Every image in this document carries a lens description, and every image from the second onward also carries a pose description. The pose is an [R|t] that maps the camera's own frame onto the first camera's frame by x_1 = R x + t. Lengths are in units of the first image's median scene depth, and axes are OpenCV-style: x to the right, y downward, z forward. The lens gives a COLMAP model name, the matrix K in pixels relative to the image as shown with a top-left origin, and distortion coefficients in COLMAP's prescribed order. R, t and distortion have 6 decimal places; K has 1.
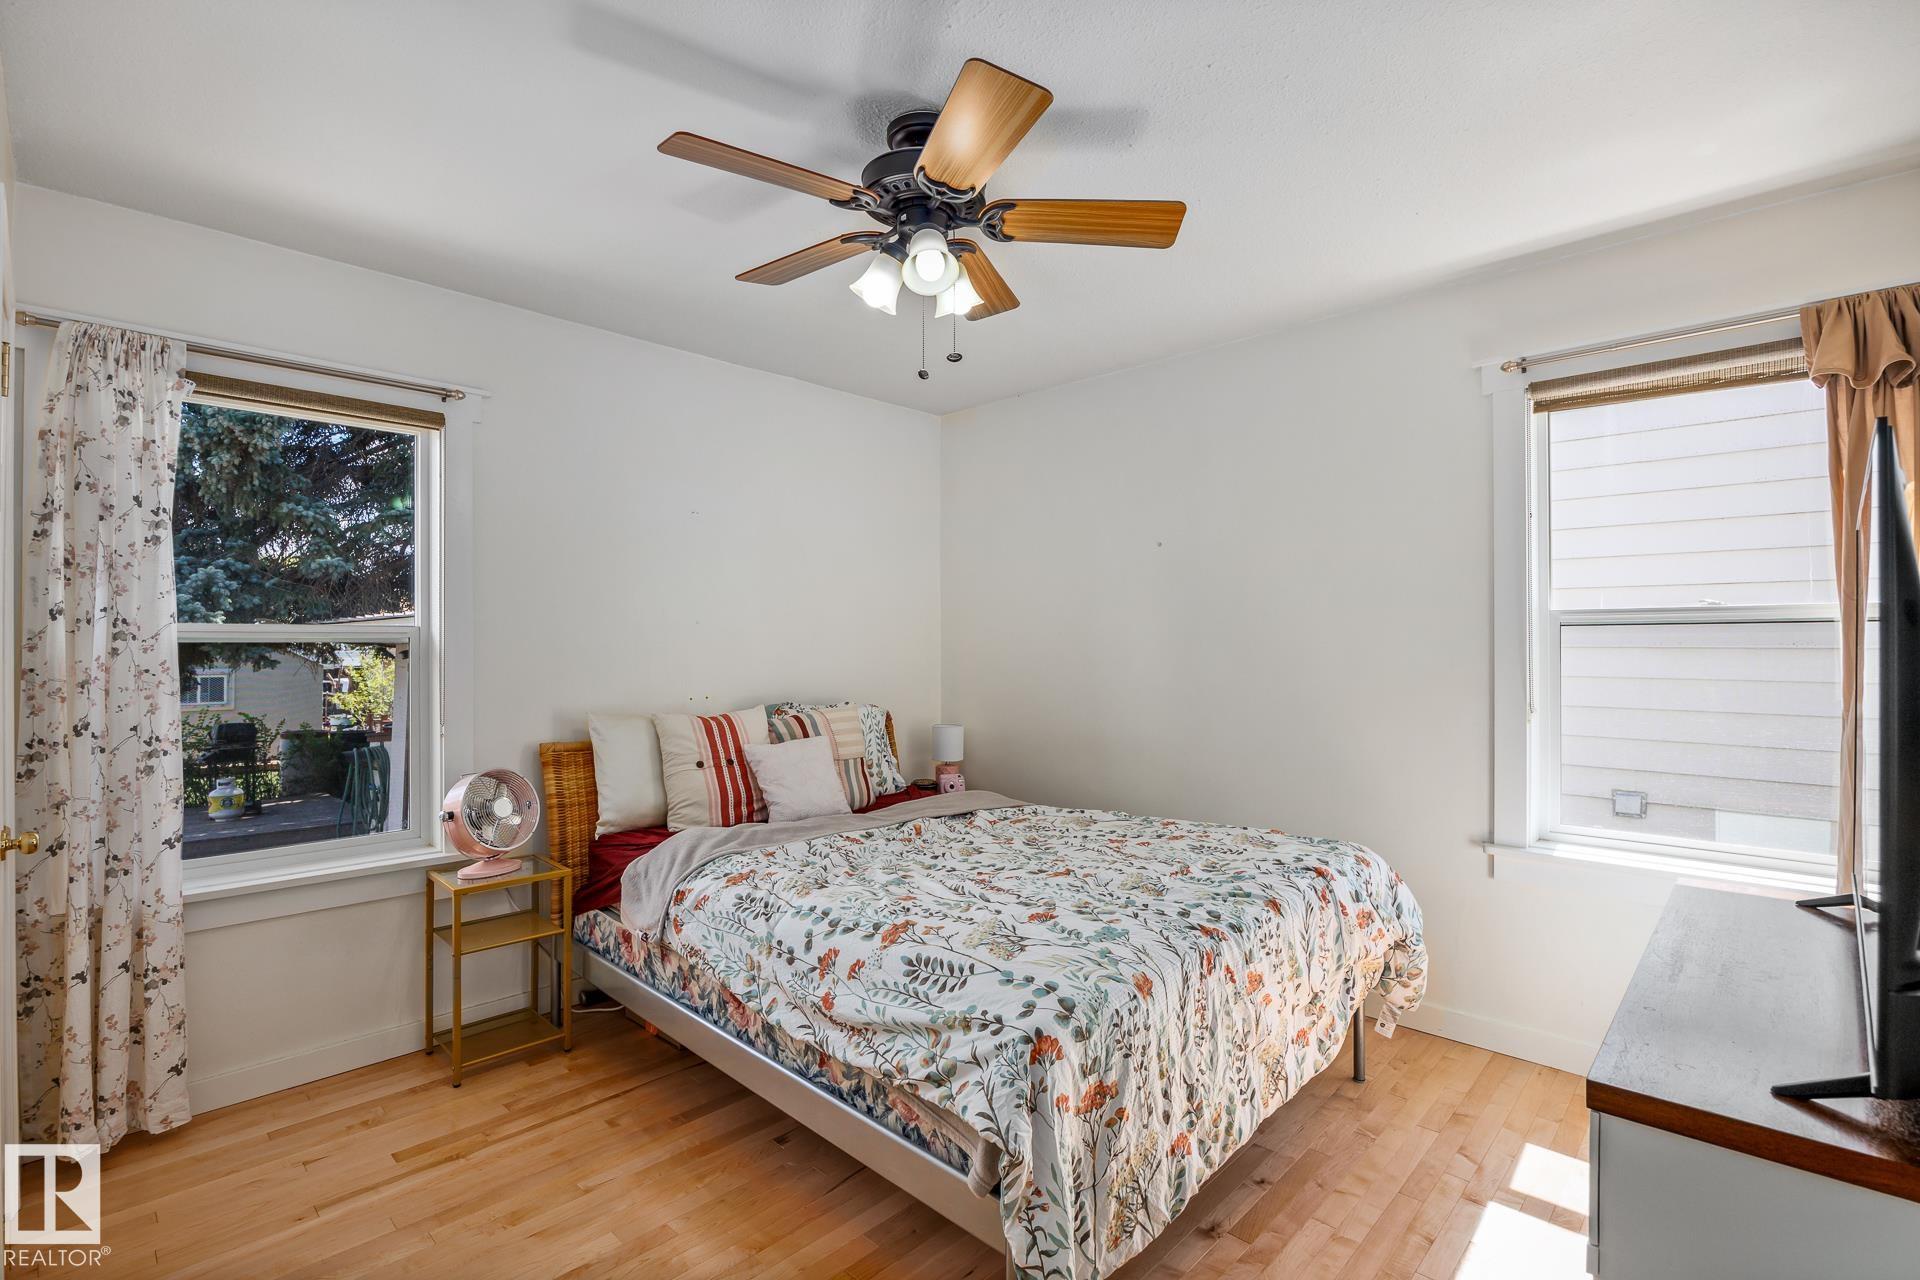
lens RADIAL K [[880.0, 0, 954.1], [0, 880.0, 642.6], [0, 0, 1]] dist [-0.004466, -0.000505]
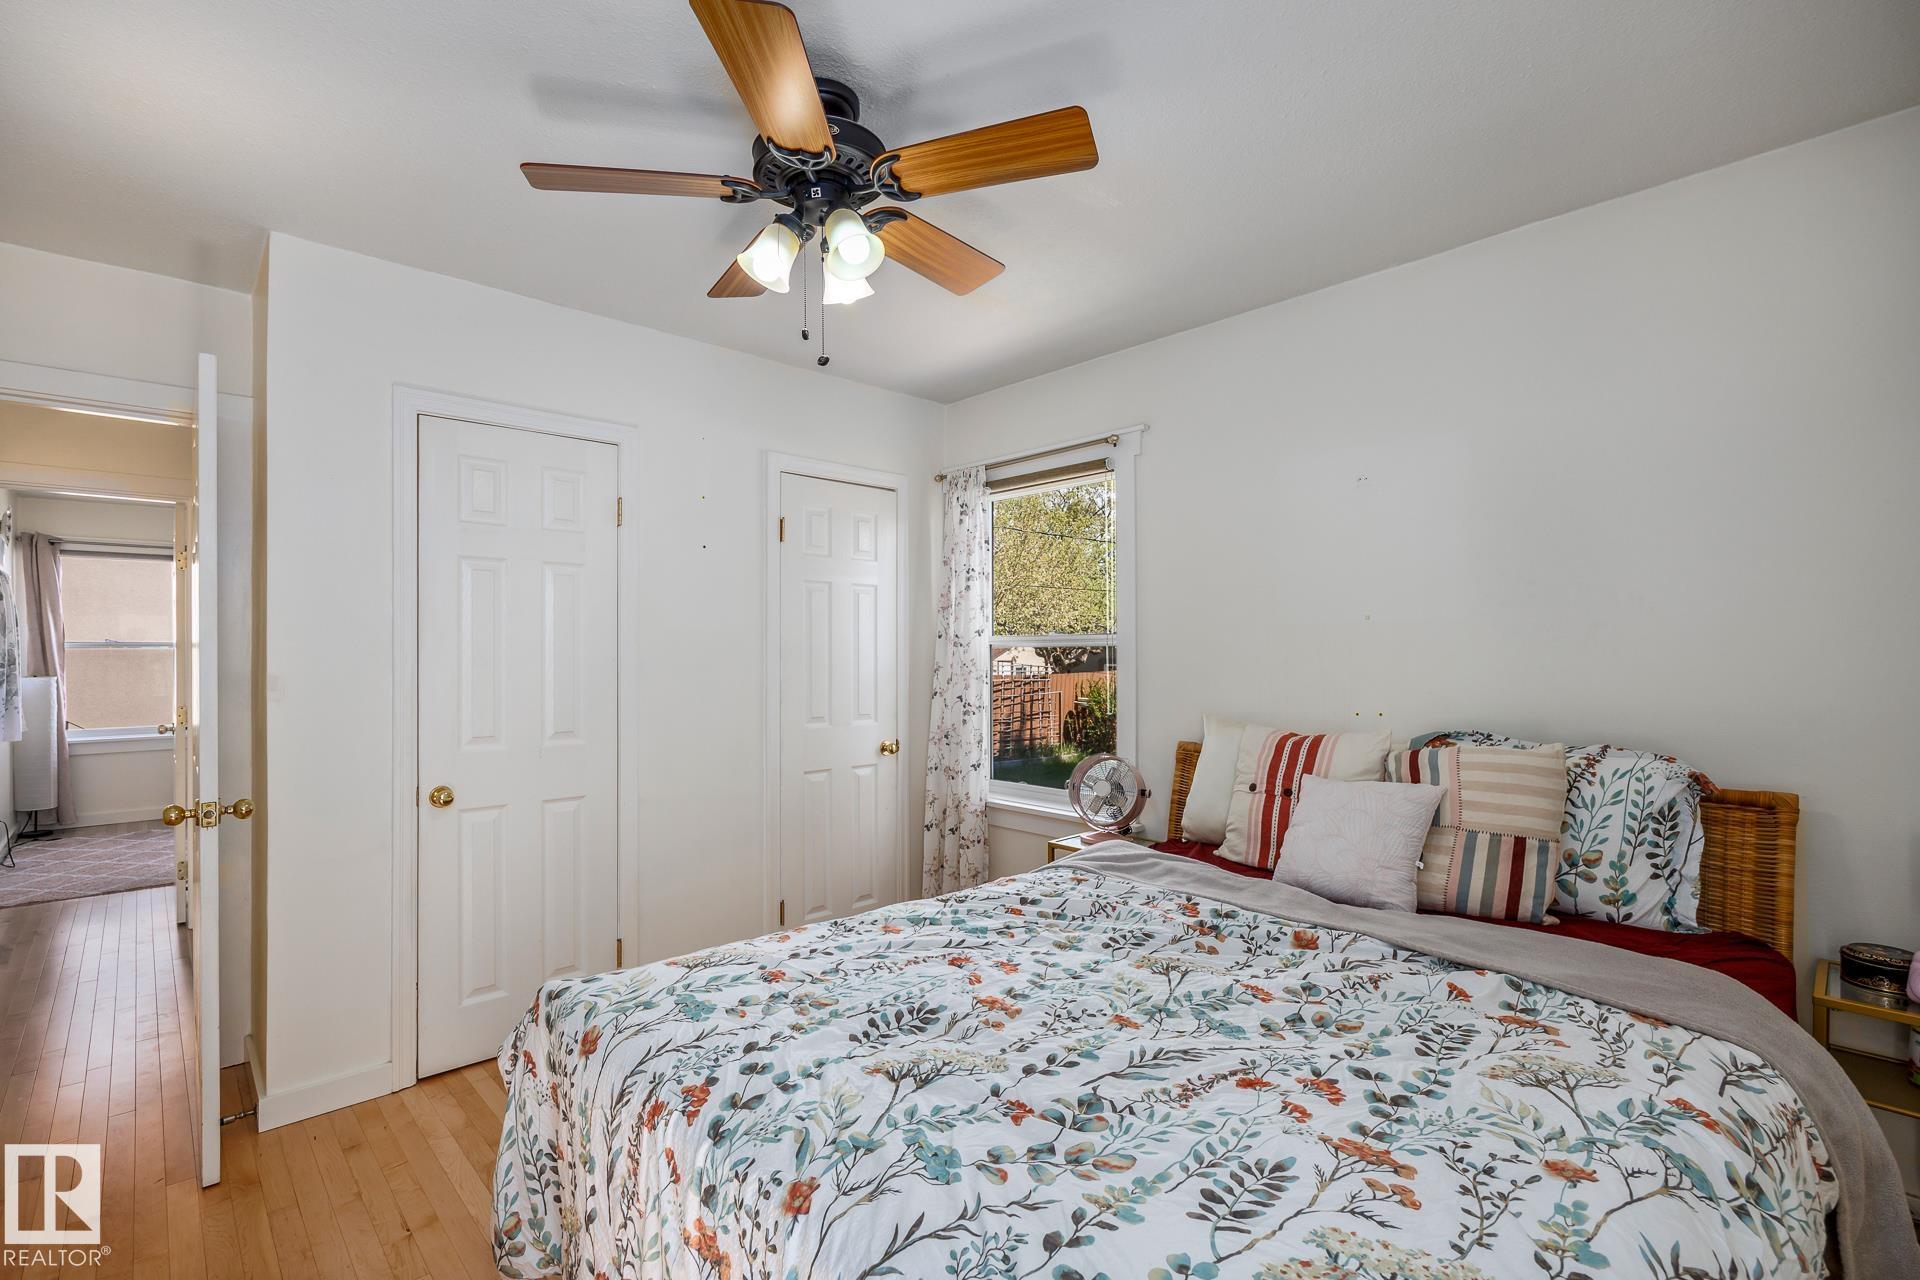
lens RADIAL K [[861.7, 0, 953.9], [0, 861.7, 648.2], [0, 0, 1]] dist [-0.003610, -0.000051]
pose [[-0.032973, -0.003014, -0.999452, 0.744544], [0.004905, 0.999983, -0.003177, 0.006909], [0.999444, -0.005007, -0.032957, 0.990319]]
